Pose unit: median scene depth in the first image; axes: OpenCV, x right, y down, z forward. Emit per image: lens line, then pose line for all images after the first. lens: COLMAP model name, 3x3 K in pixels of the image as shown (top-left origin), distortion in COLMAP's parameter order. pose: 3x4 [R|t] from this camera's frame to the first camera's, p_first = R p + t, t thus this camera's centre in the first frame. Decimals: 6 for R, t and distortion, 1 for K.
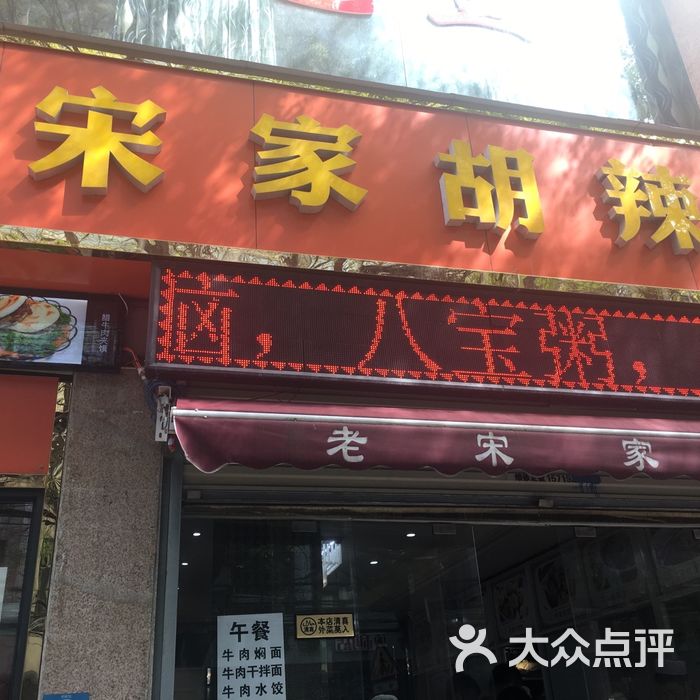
lens RADIAL K [[737.1, 0, 378.1], [0, 737.1, 350.6], [0, 0, 1]] dist [0.025584, 0.011554]
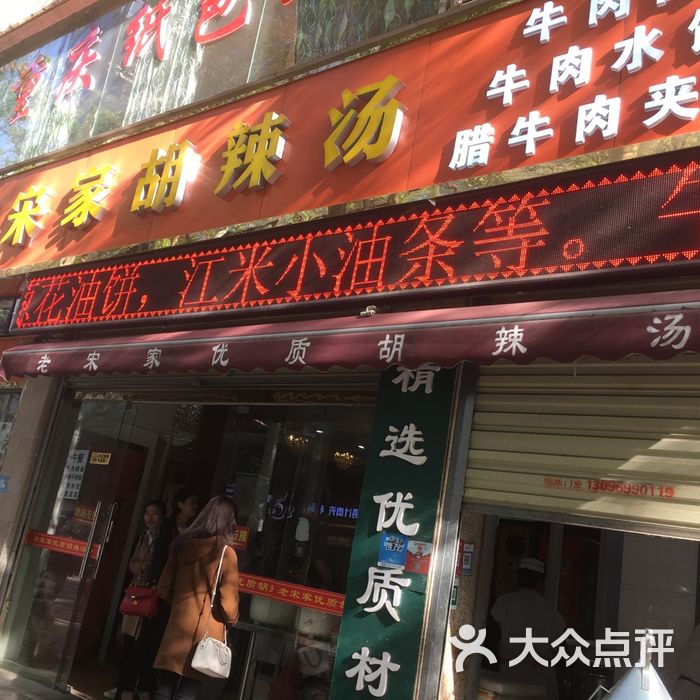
lens RADIAL K [[753.4, 0, 420.0], [0, 753.4, 350.8], [0, 0, 1]] dist [-0.048285, 0.261159]
pose [[0.616429, -0.060833, -0.785057, 1.887157], [0.169556, 0.983877, 0.056896, 0.131981], [0.768938, -0.168184, 0.616805, 0.485805]]
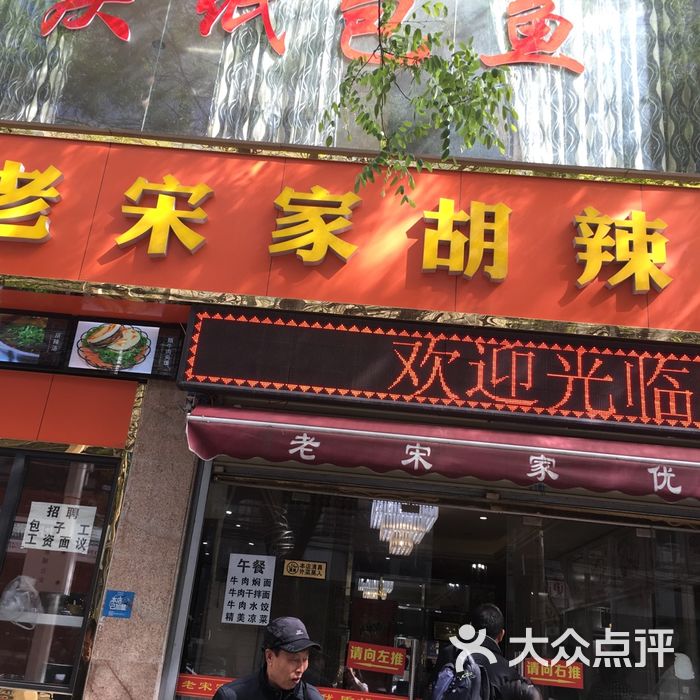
lens RADIAL K [[753.4, 0, 420.0], [0, 753.4, 350.8], [0, 0, 1]] dist [-0.048285, 0.261159]
pose [[0.966109, 0.049417, -0.253361, 0.469247], [-0.028436, 0.995905, 0.085817, -0.164132], [0.256564, -0.075704, 0.963558, -0.277580]]
